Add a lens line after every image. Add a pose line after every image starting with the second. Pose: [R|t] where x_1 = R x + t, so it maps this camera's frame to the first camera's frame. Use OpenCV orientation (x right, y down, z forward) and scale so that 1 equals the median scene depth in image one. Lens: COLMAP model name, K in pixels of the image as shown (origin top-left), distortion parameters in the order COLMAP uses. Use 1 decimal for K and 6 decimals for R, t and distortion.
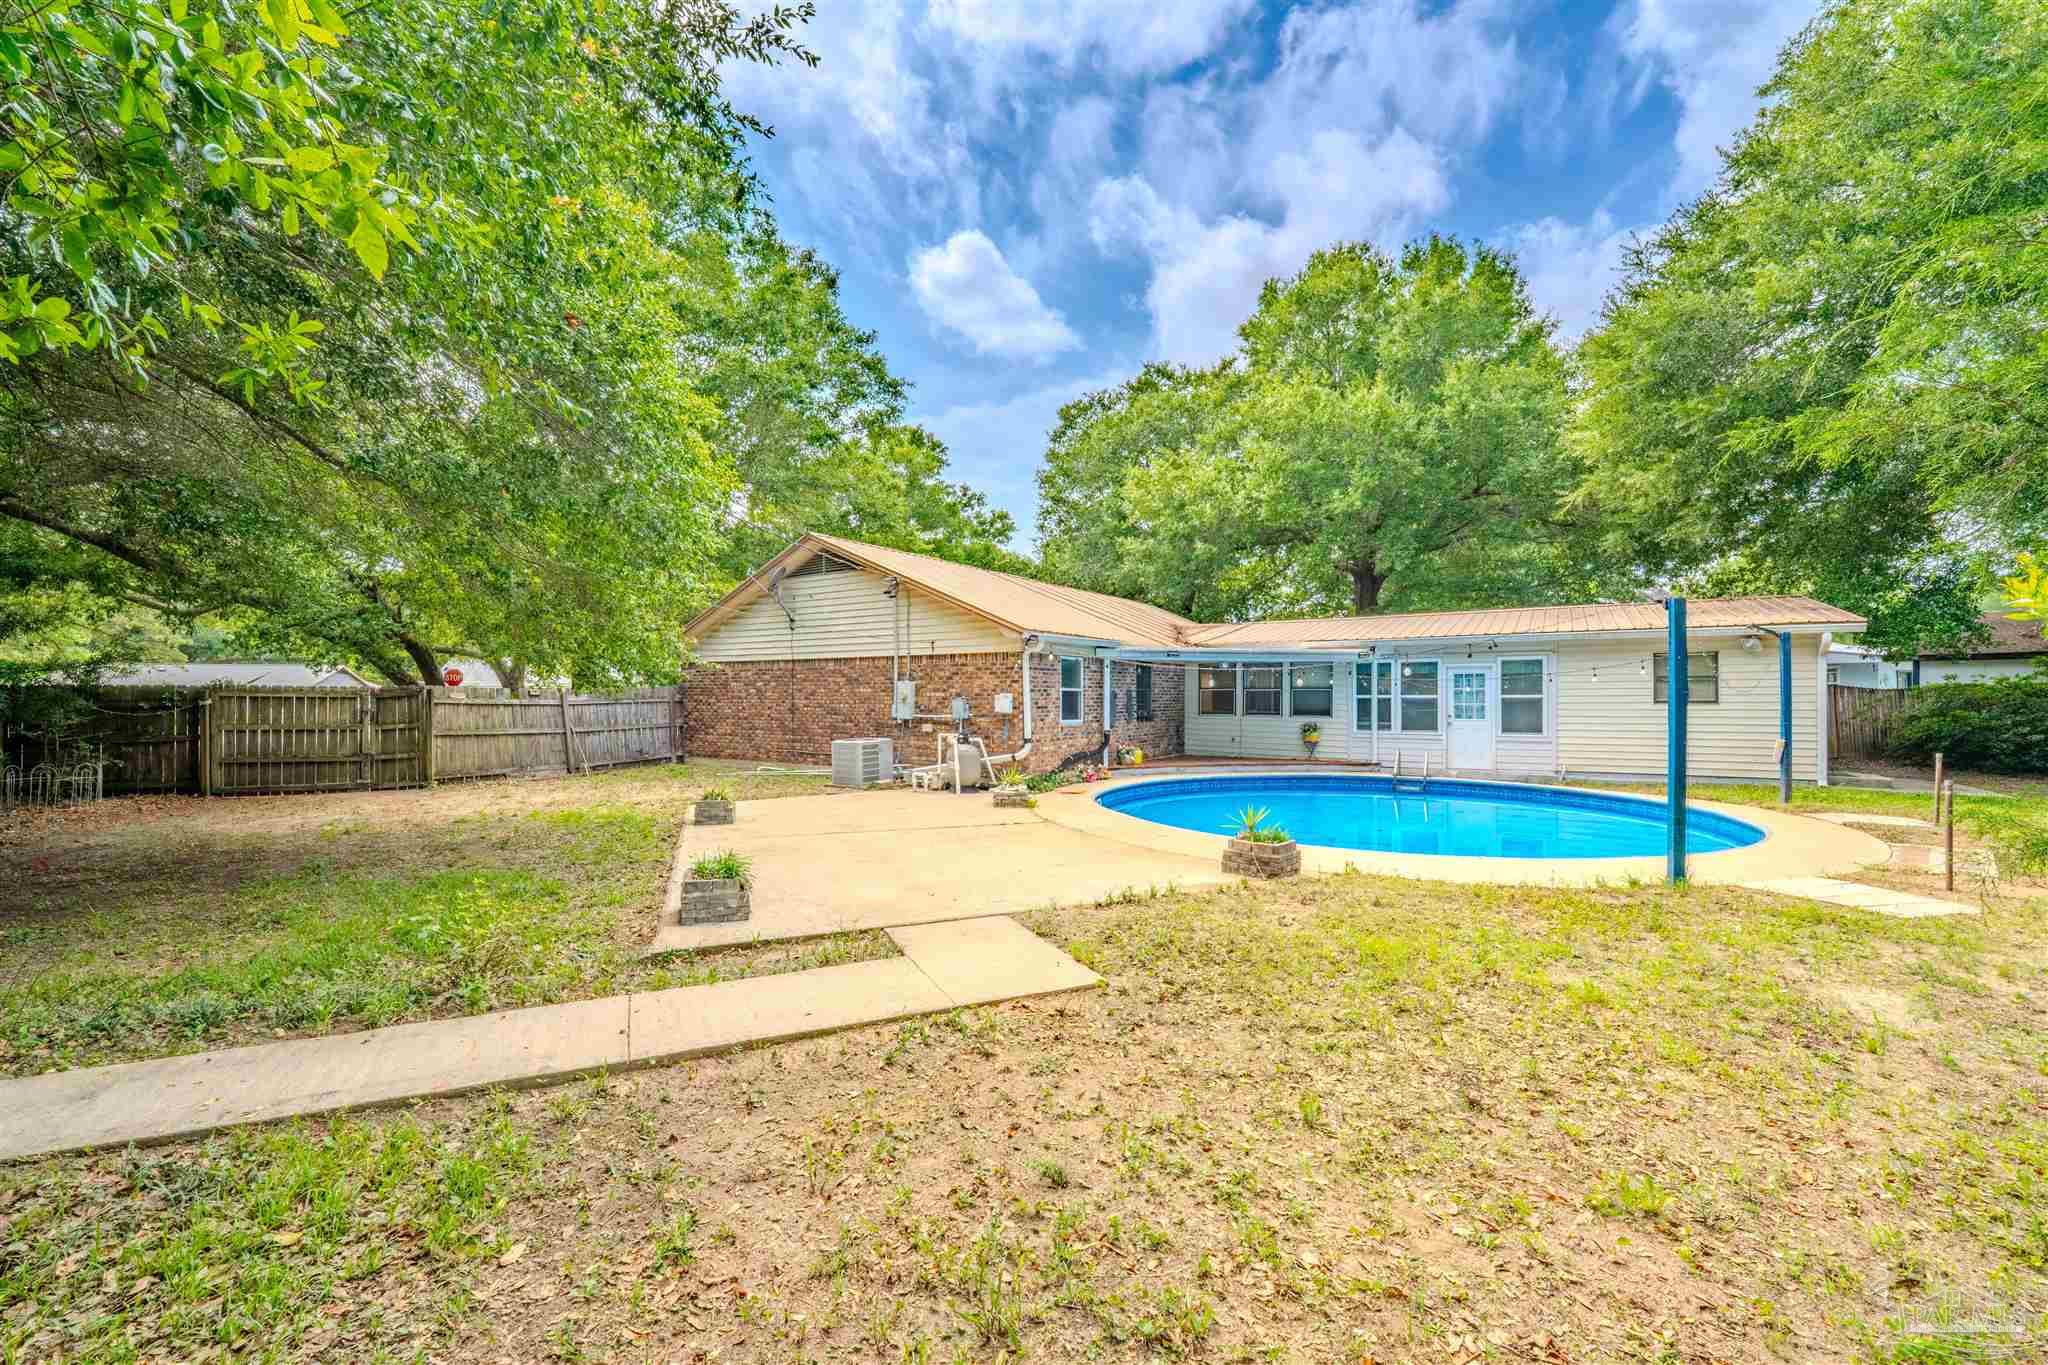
lens RADIAL K [[849.1, 0, 1024.0], [0, 849.1, 682.5], [0, 0, 1]] dist [0.001799, -0.000018]
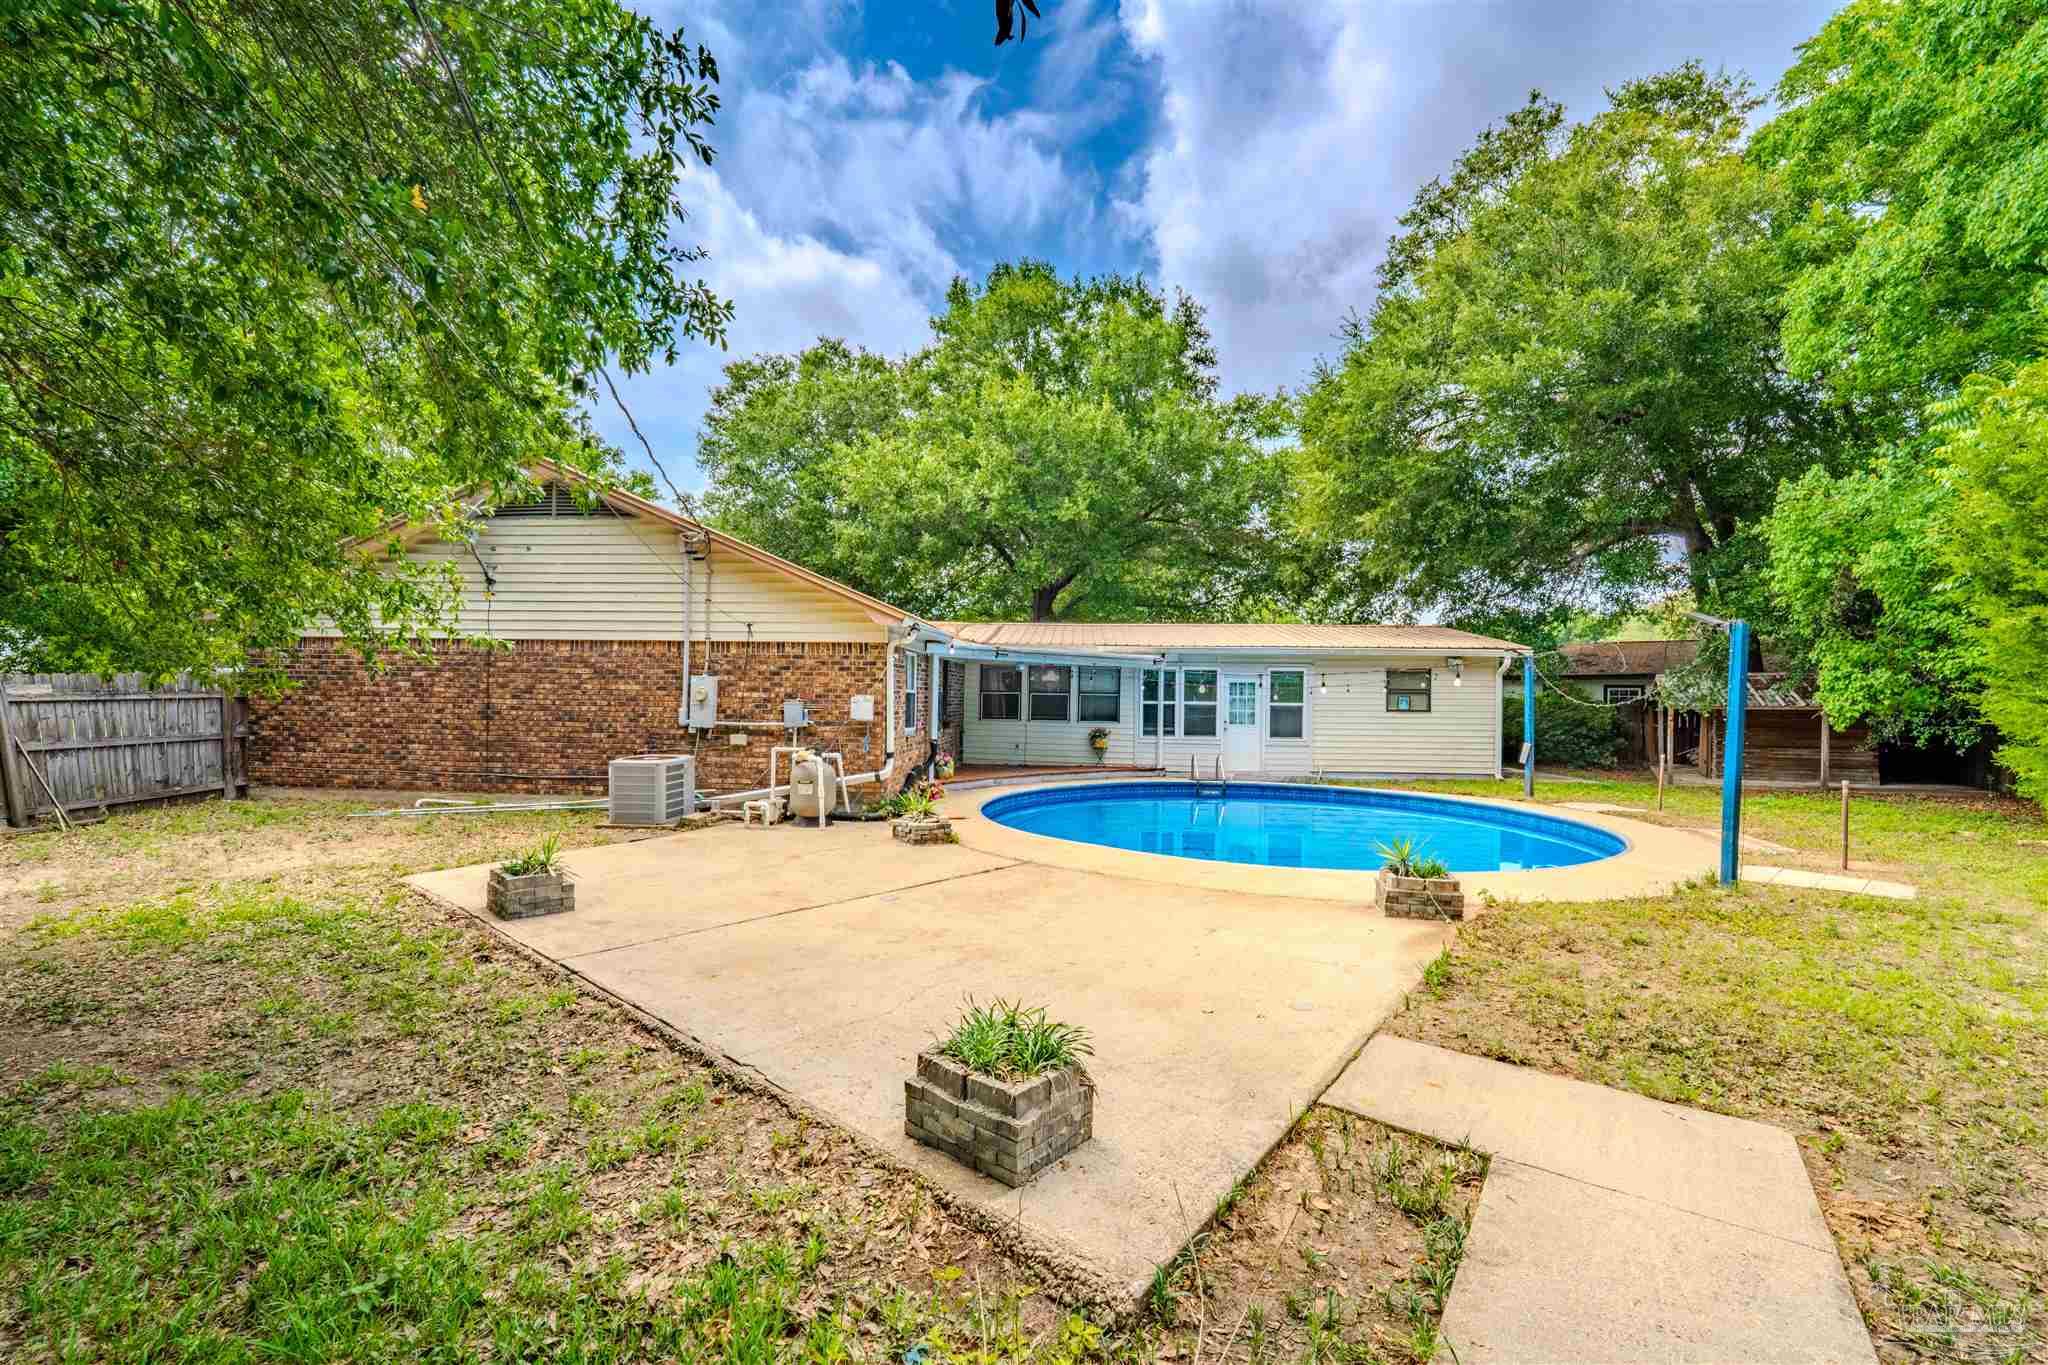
lens RADIAL K [[840.0, 0, 1024.0], [0, 840.0, 682.5], [0, 0, 1]] dist [-0.001316, -0.000453]
pose [[0.875034, 0.022095, 0.483557, -0.220608], [-0.021932, 0.999742, -0.005993, 0.002013], [-0.483565, -0.005361, 0.875292, 0.203545]]
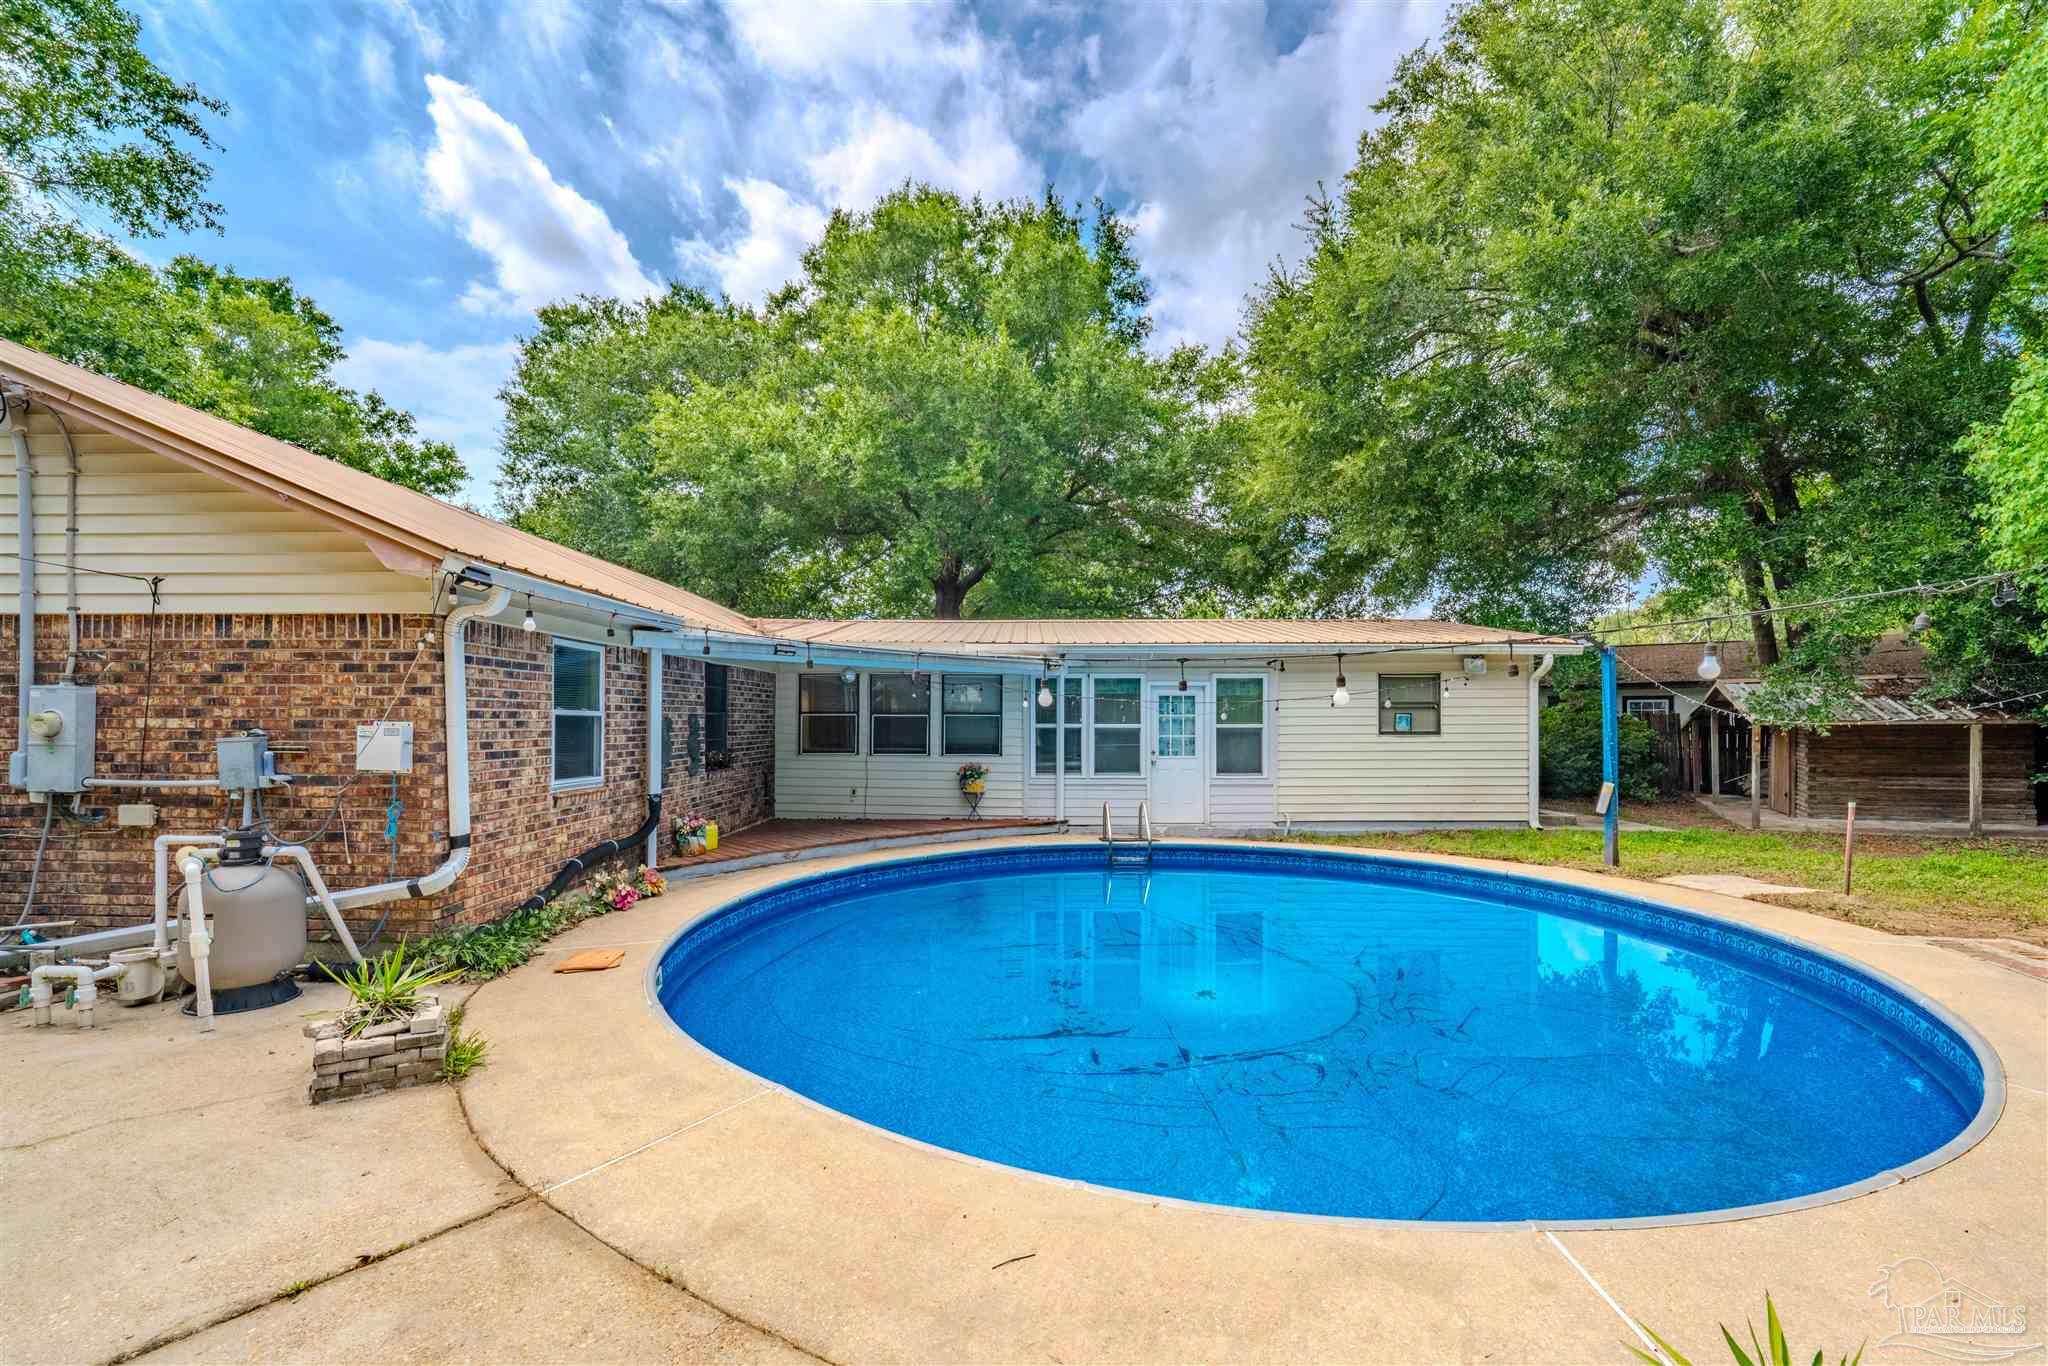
lens RADIAL K [[846.8, 0, 1022.7], [0, 846.8, 716.4], [0, 0, 1]] dist [-0.001530, -0.004801]
pose [[0.845348, 0.004698, 0.534196, 0.012660], [-0.010098, 0.999923, 0.007187, 0.004090], [-0.534121, -0.011470, 0.845330, 0.432776]]
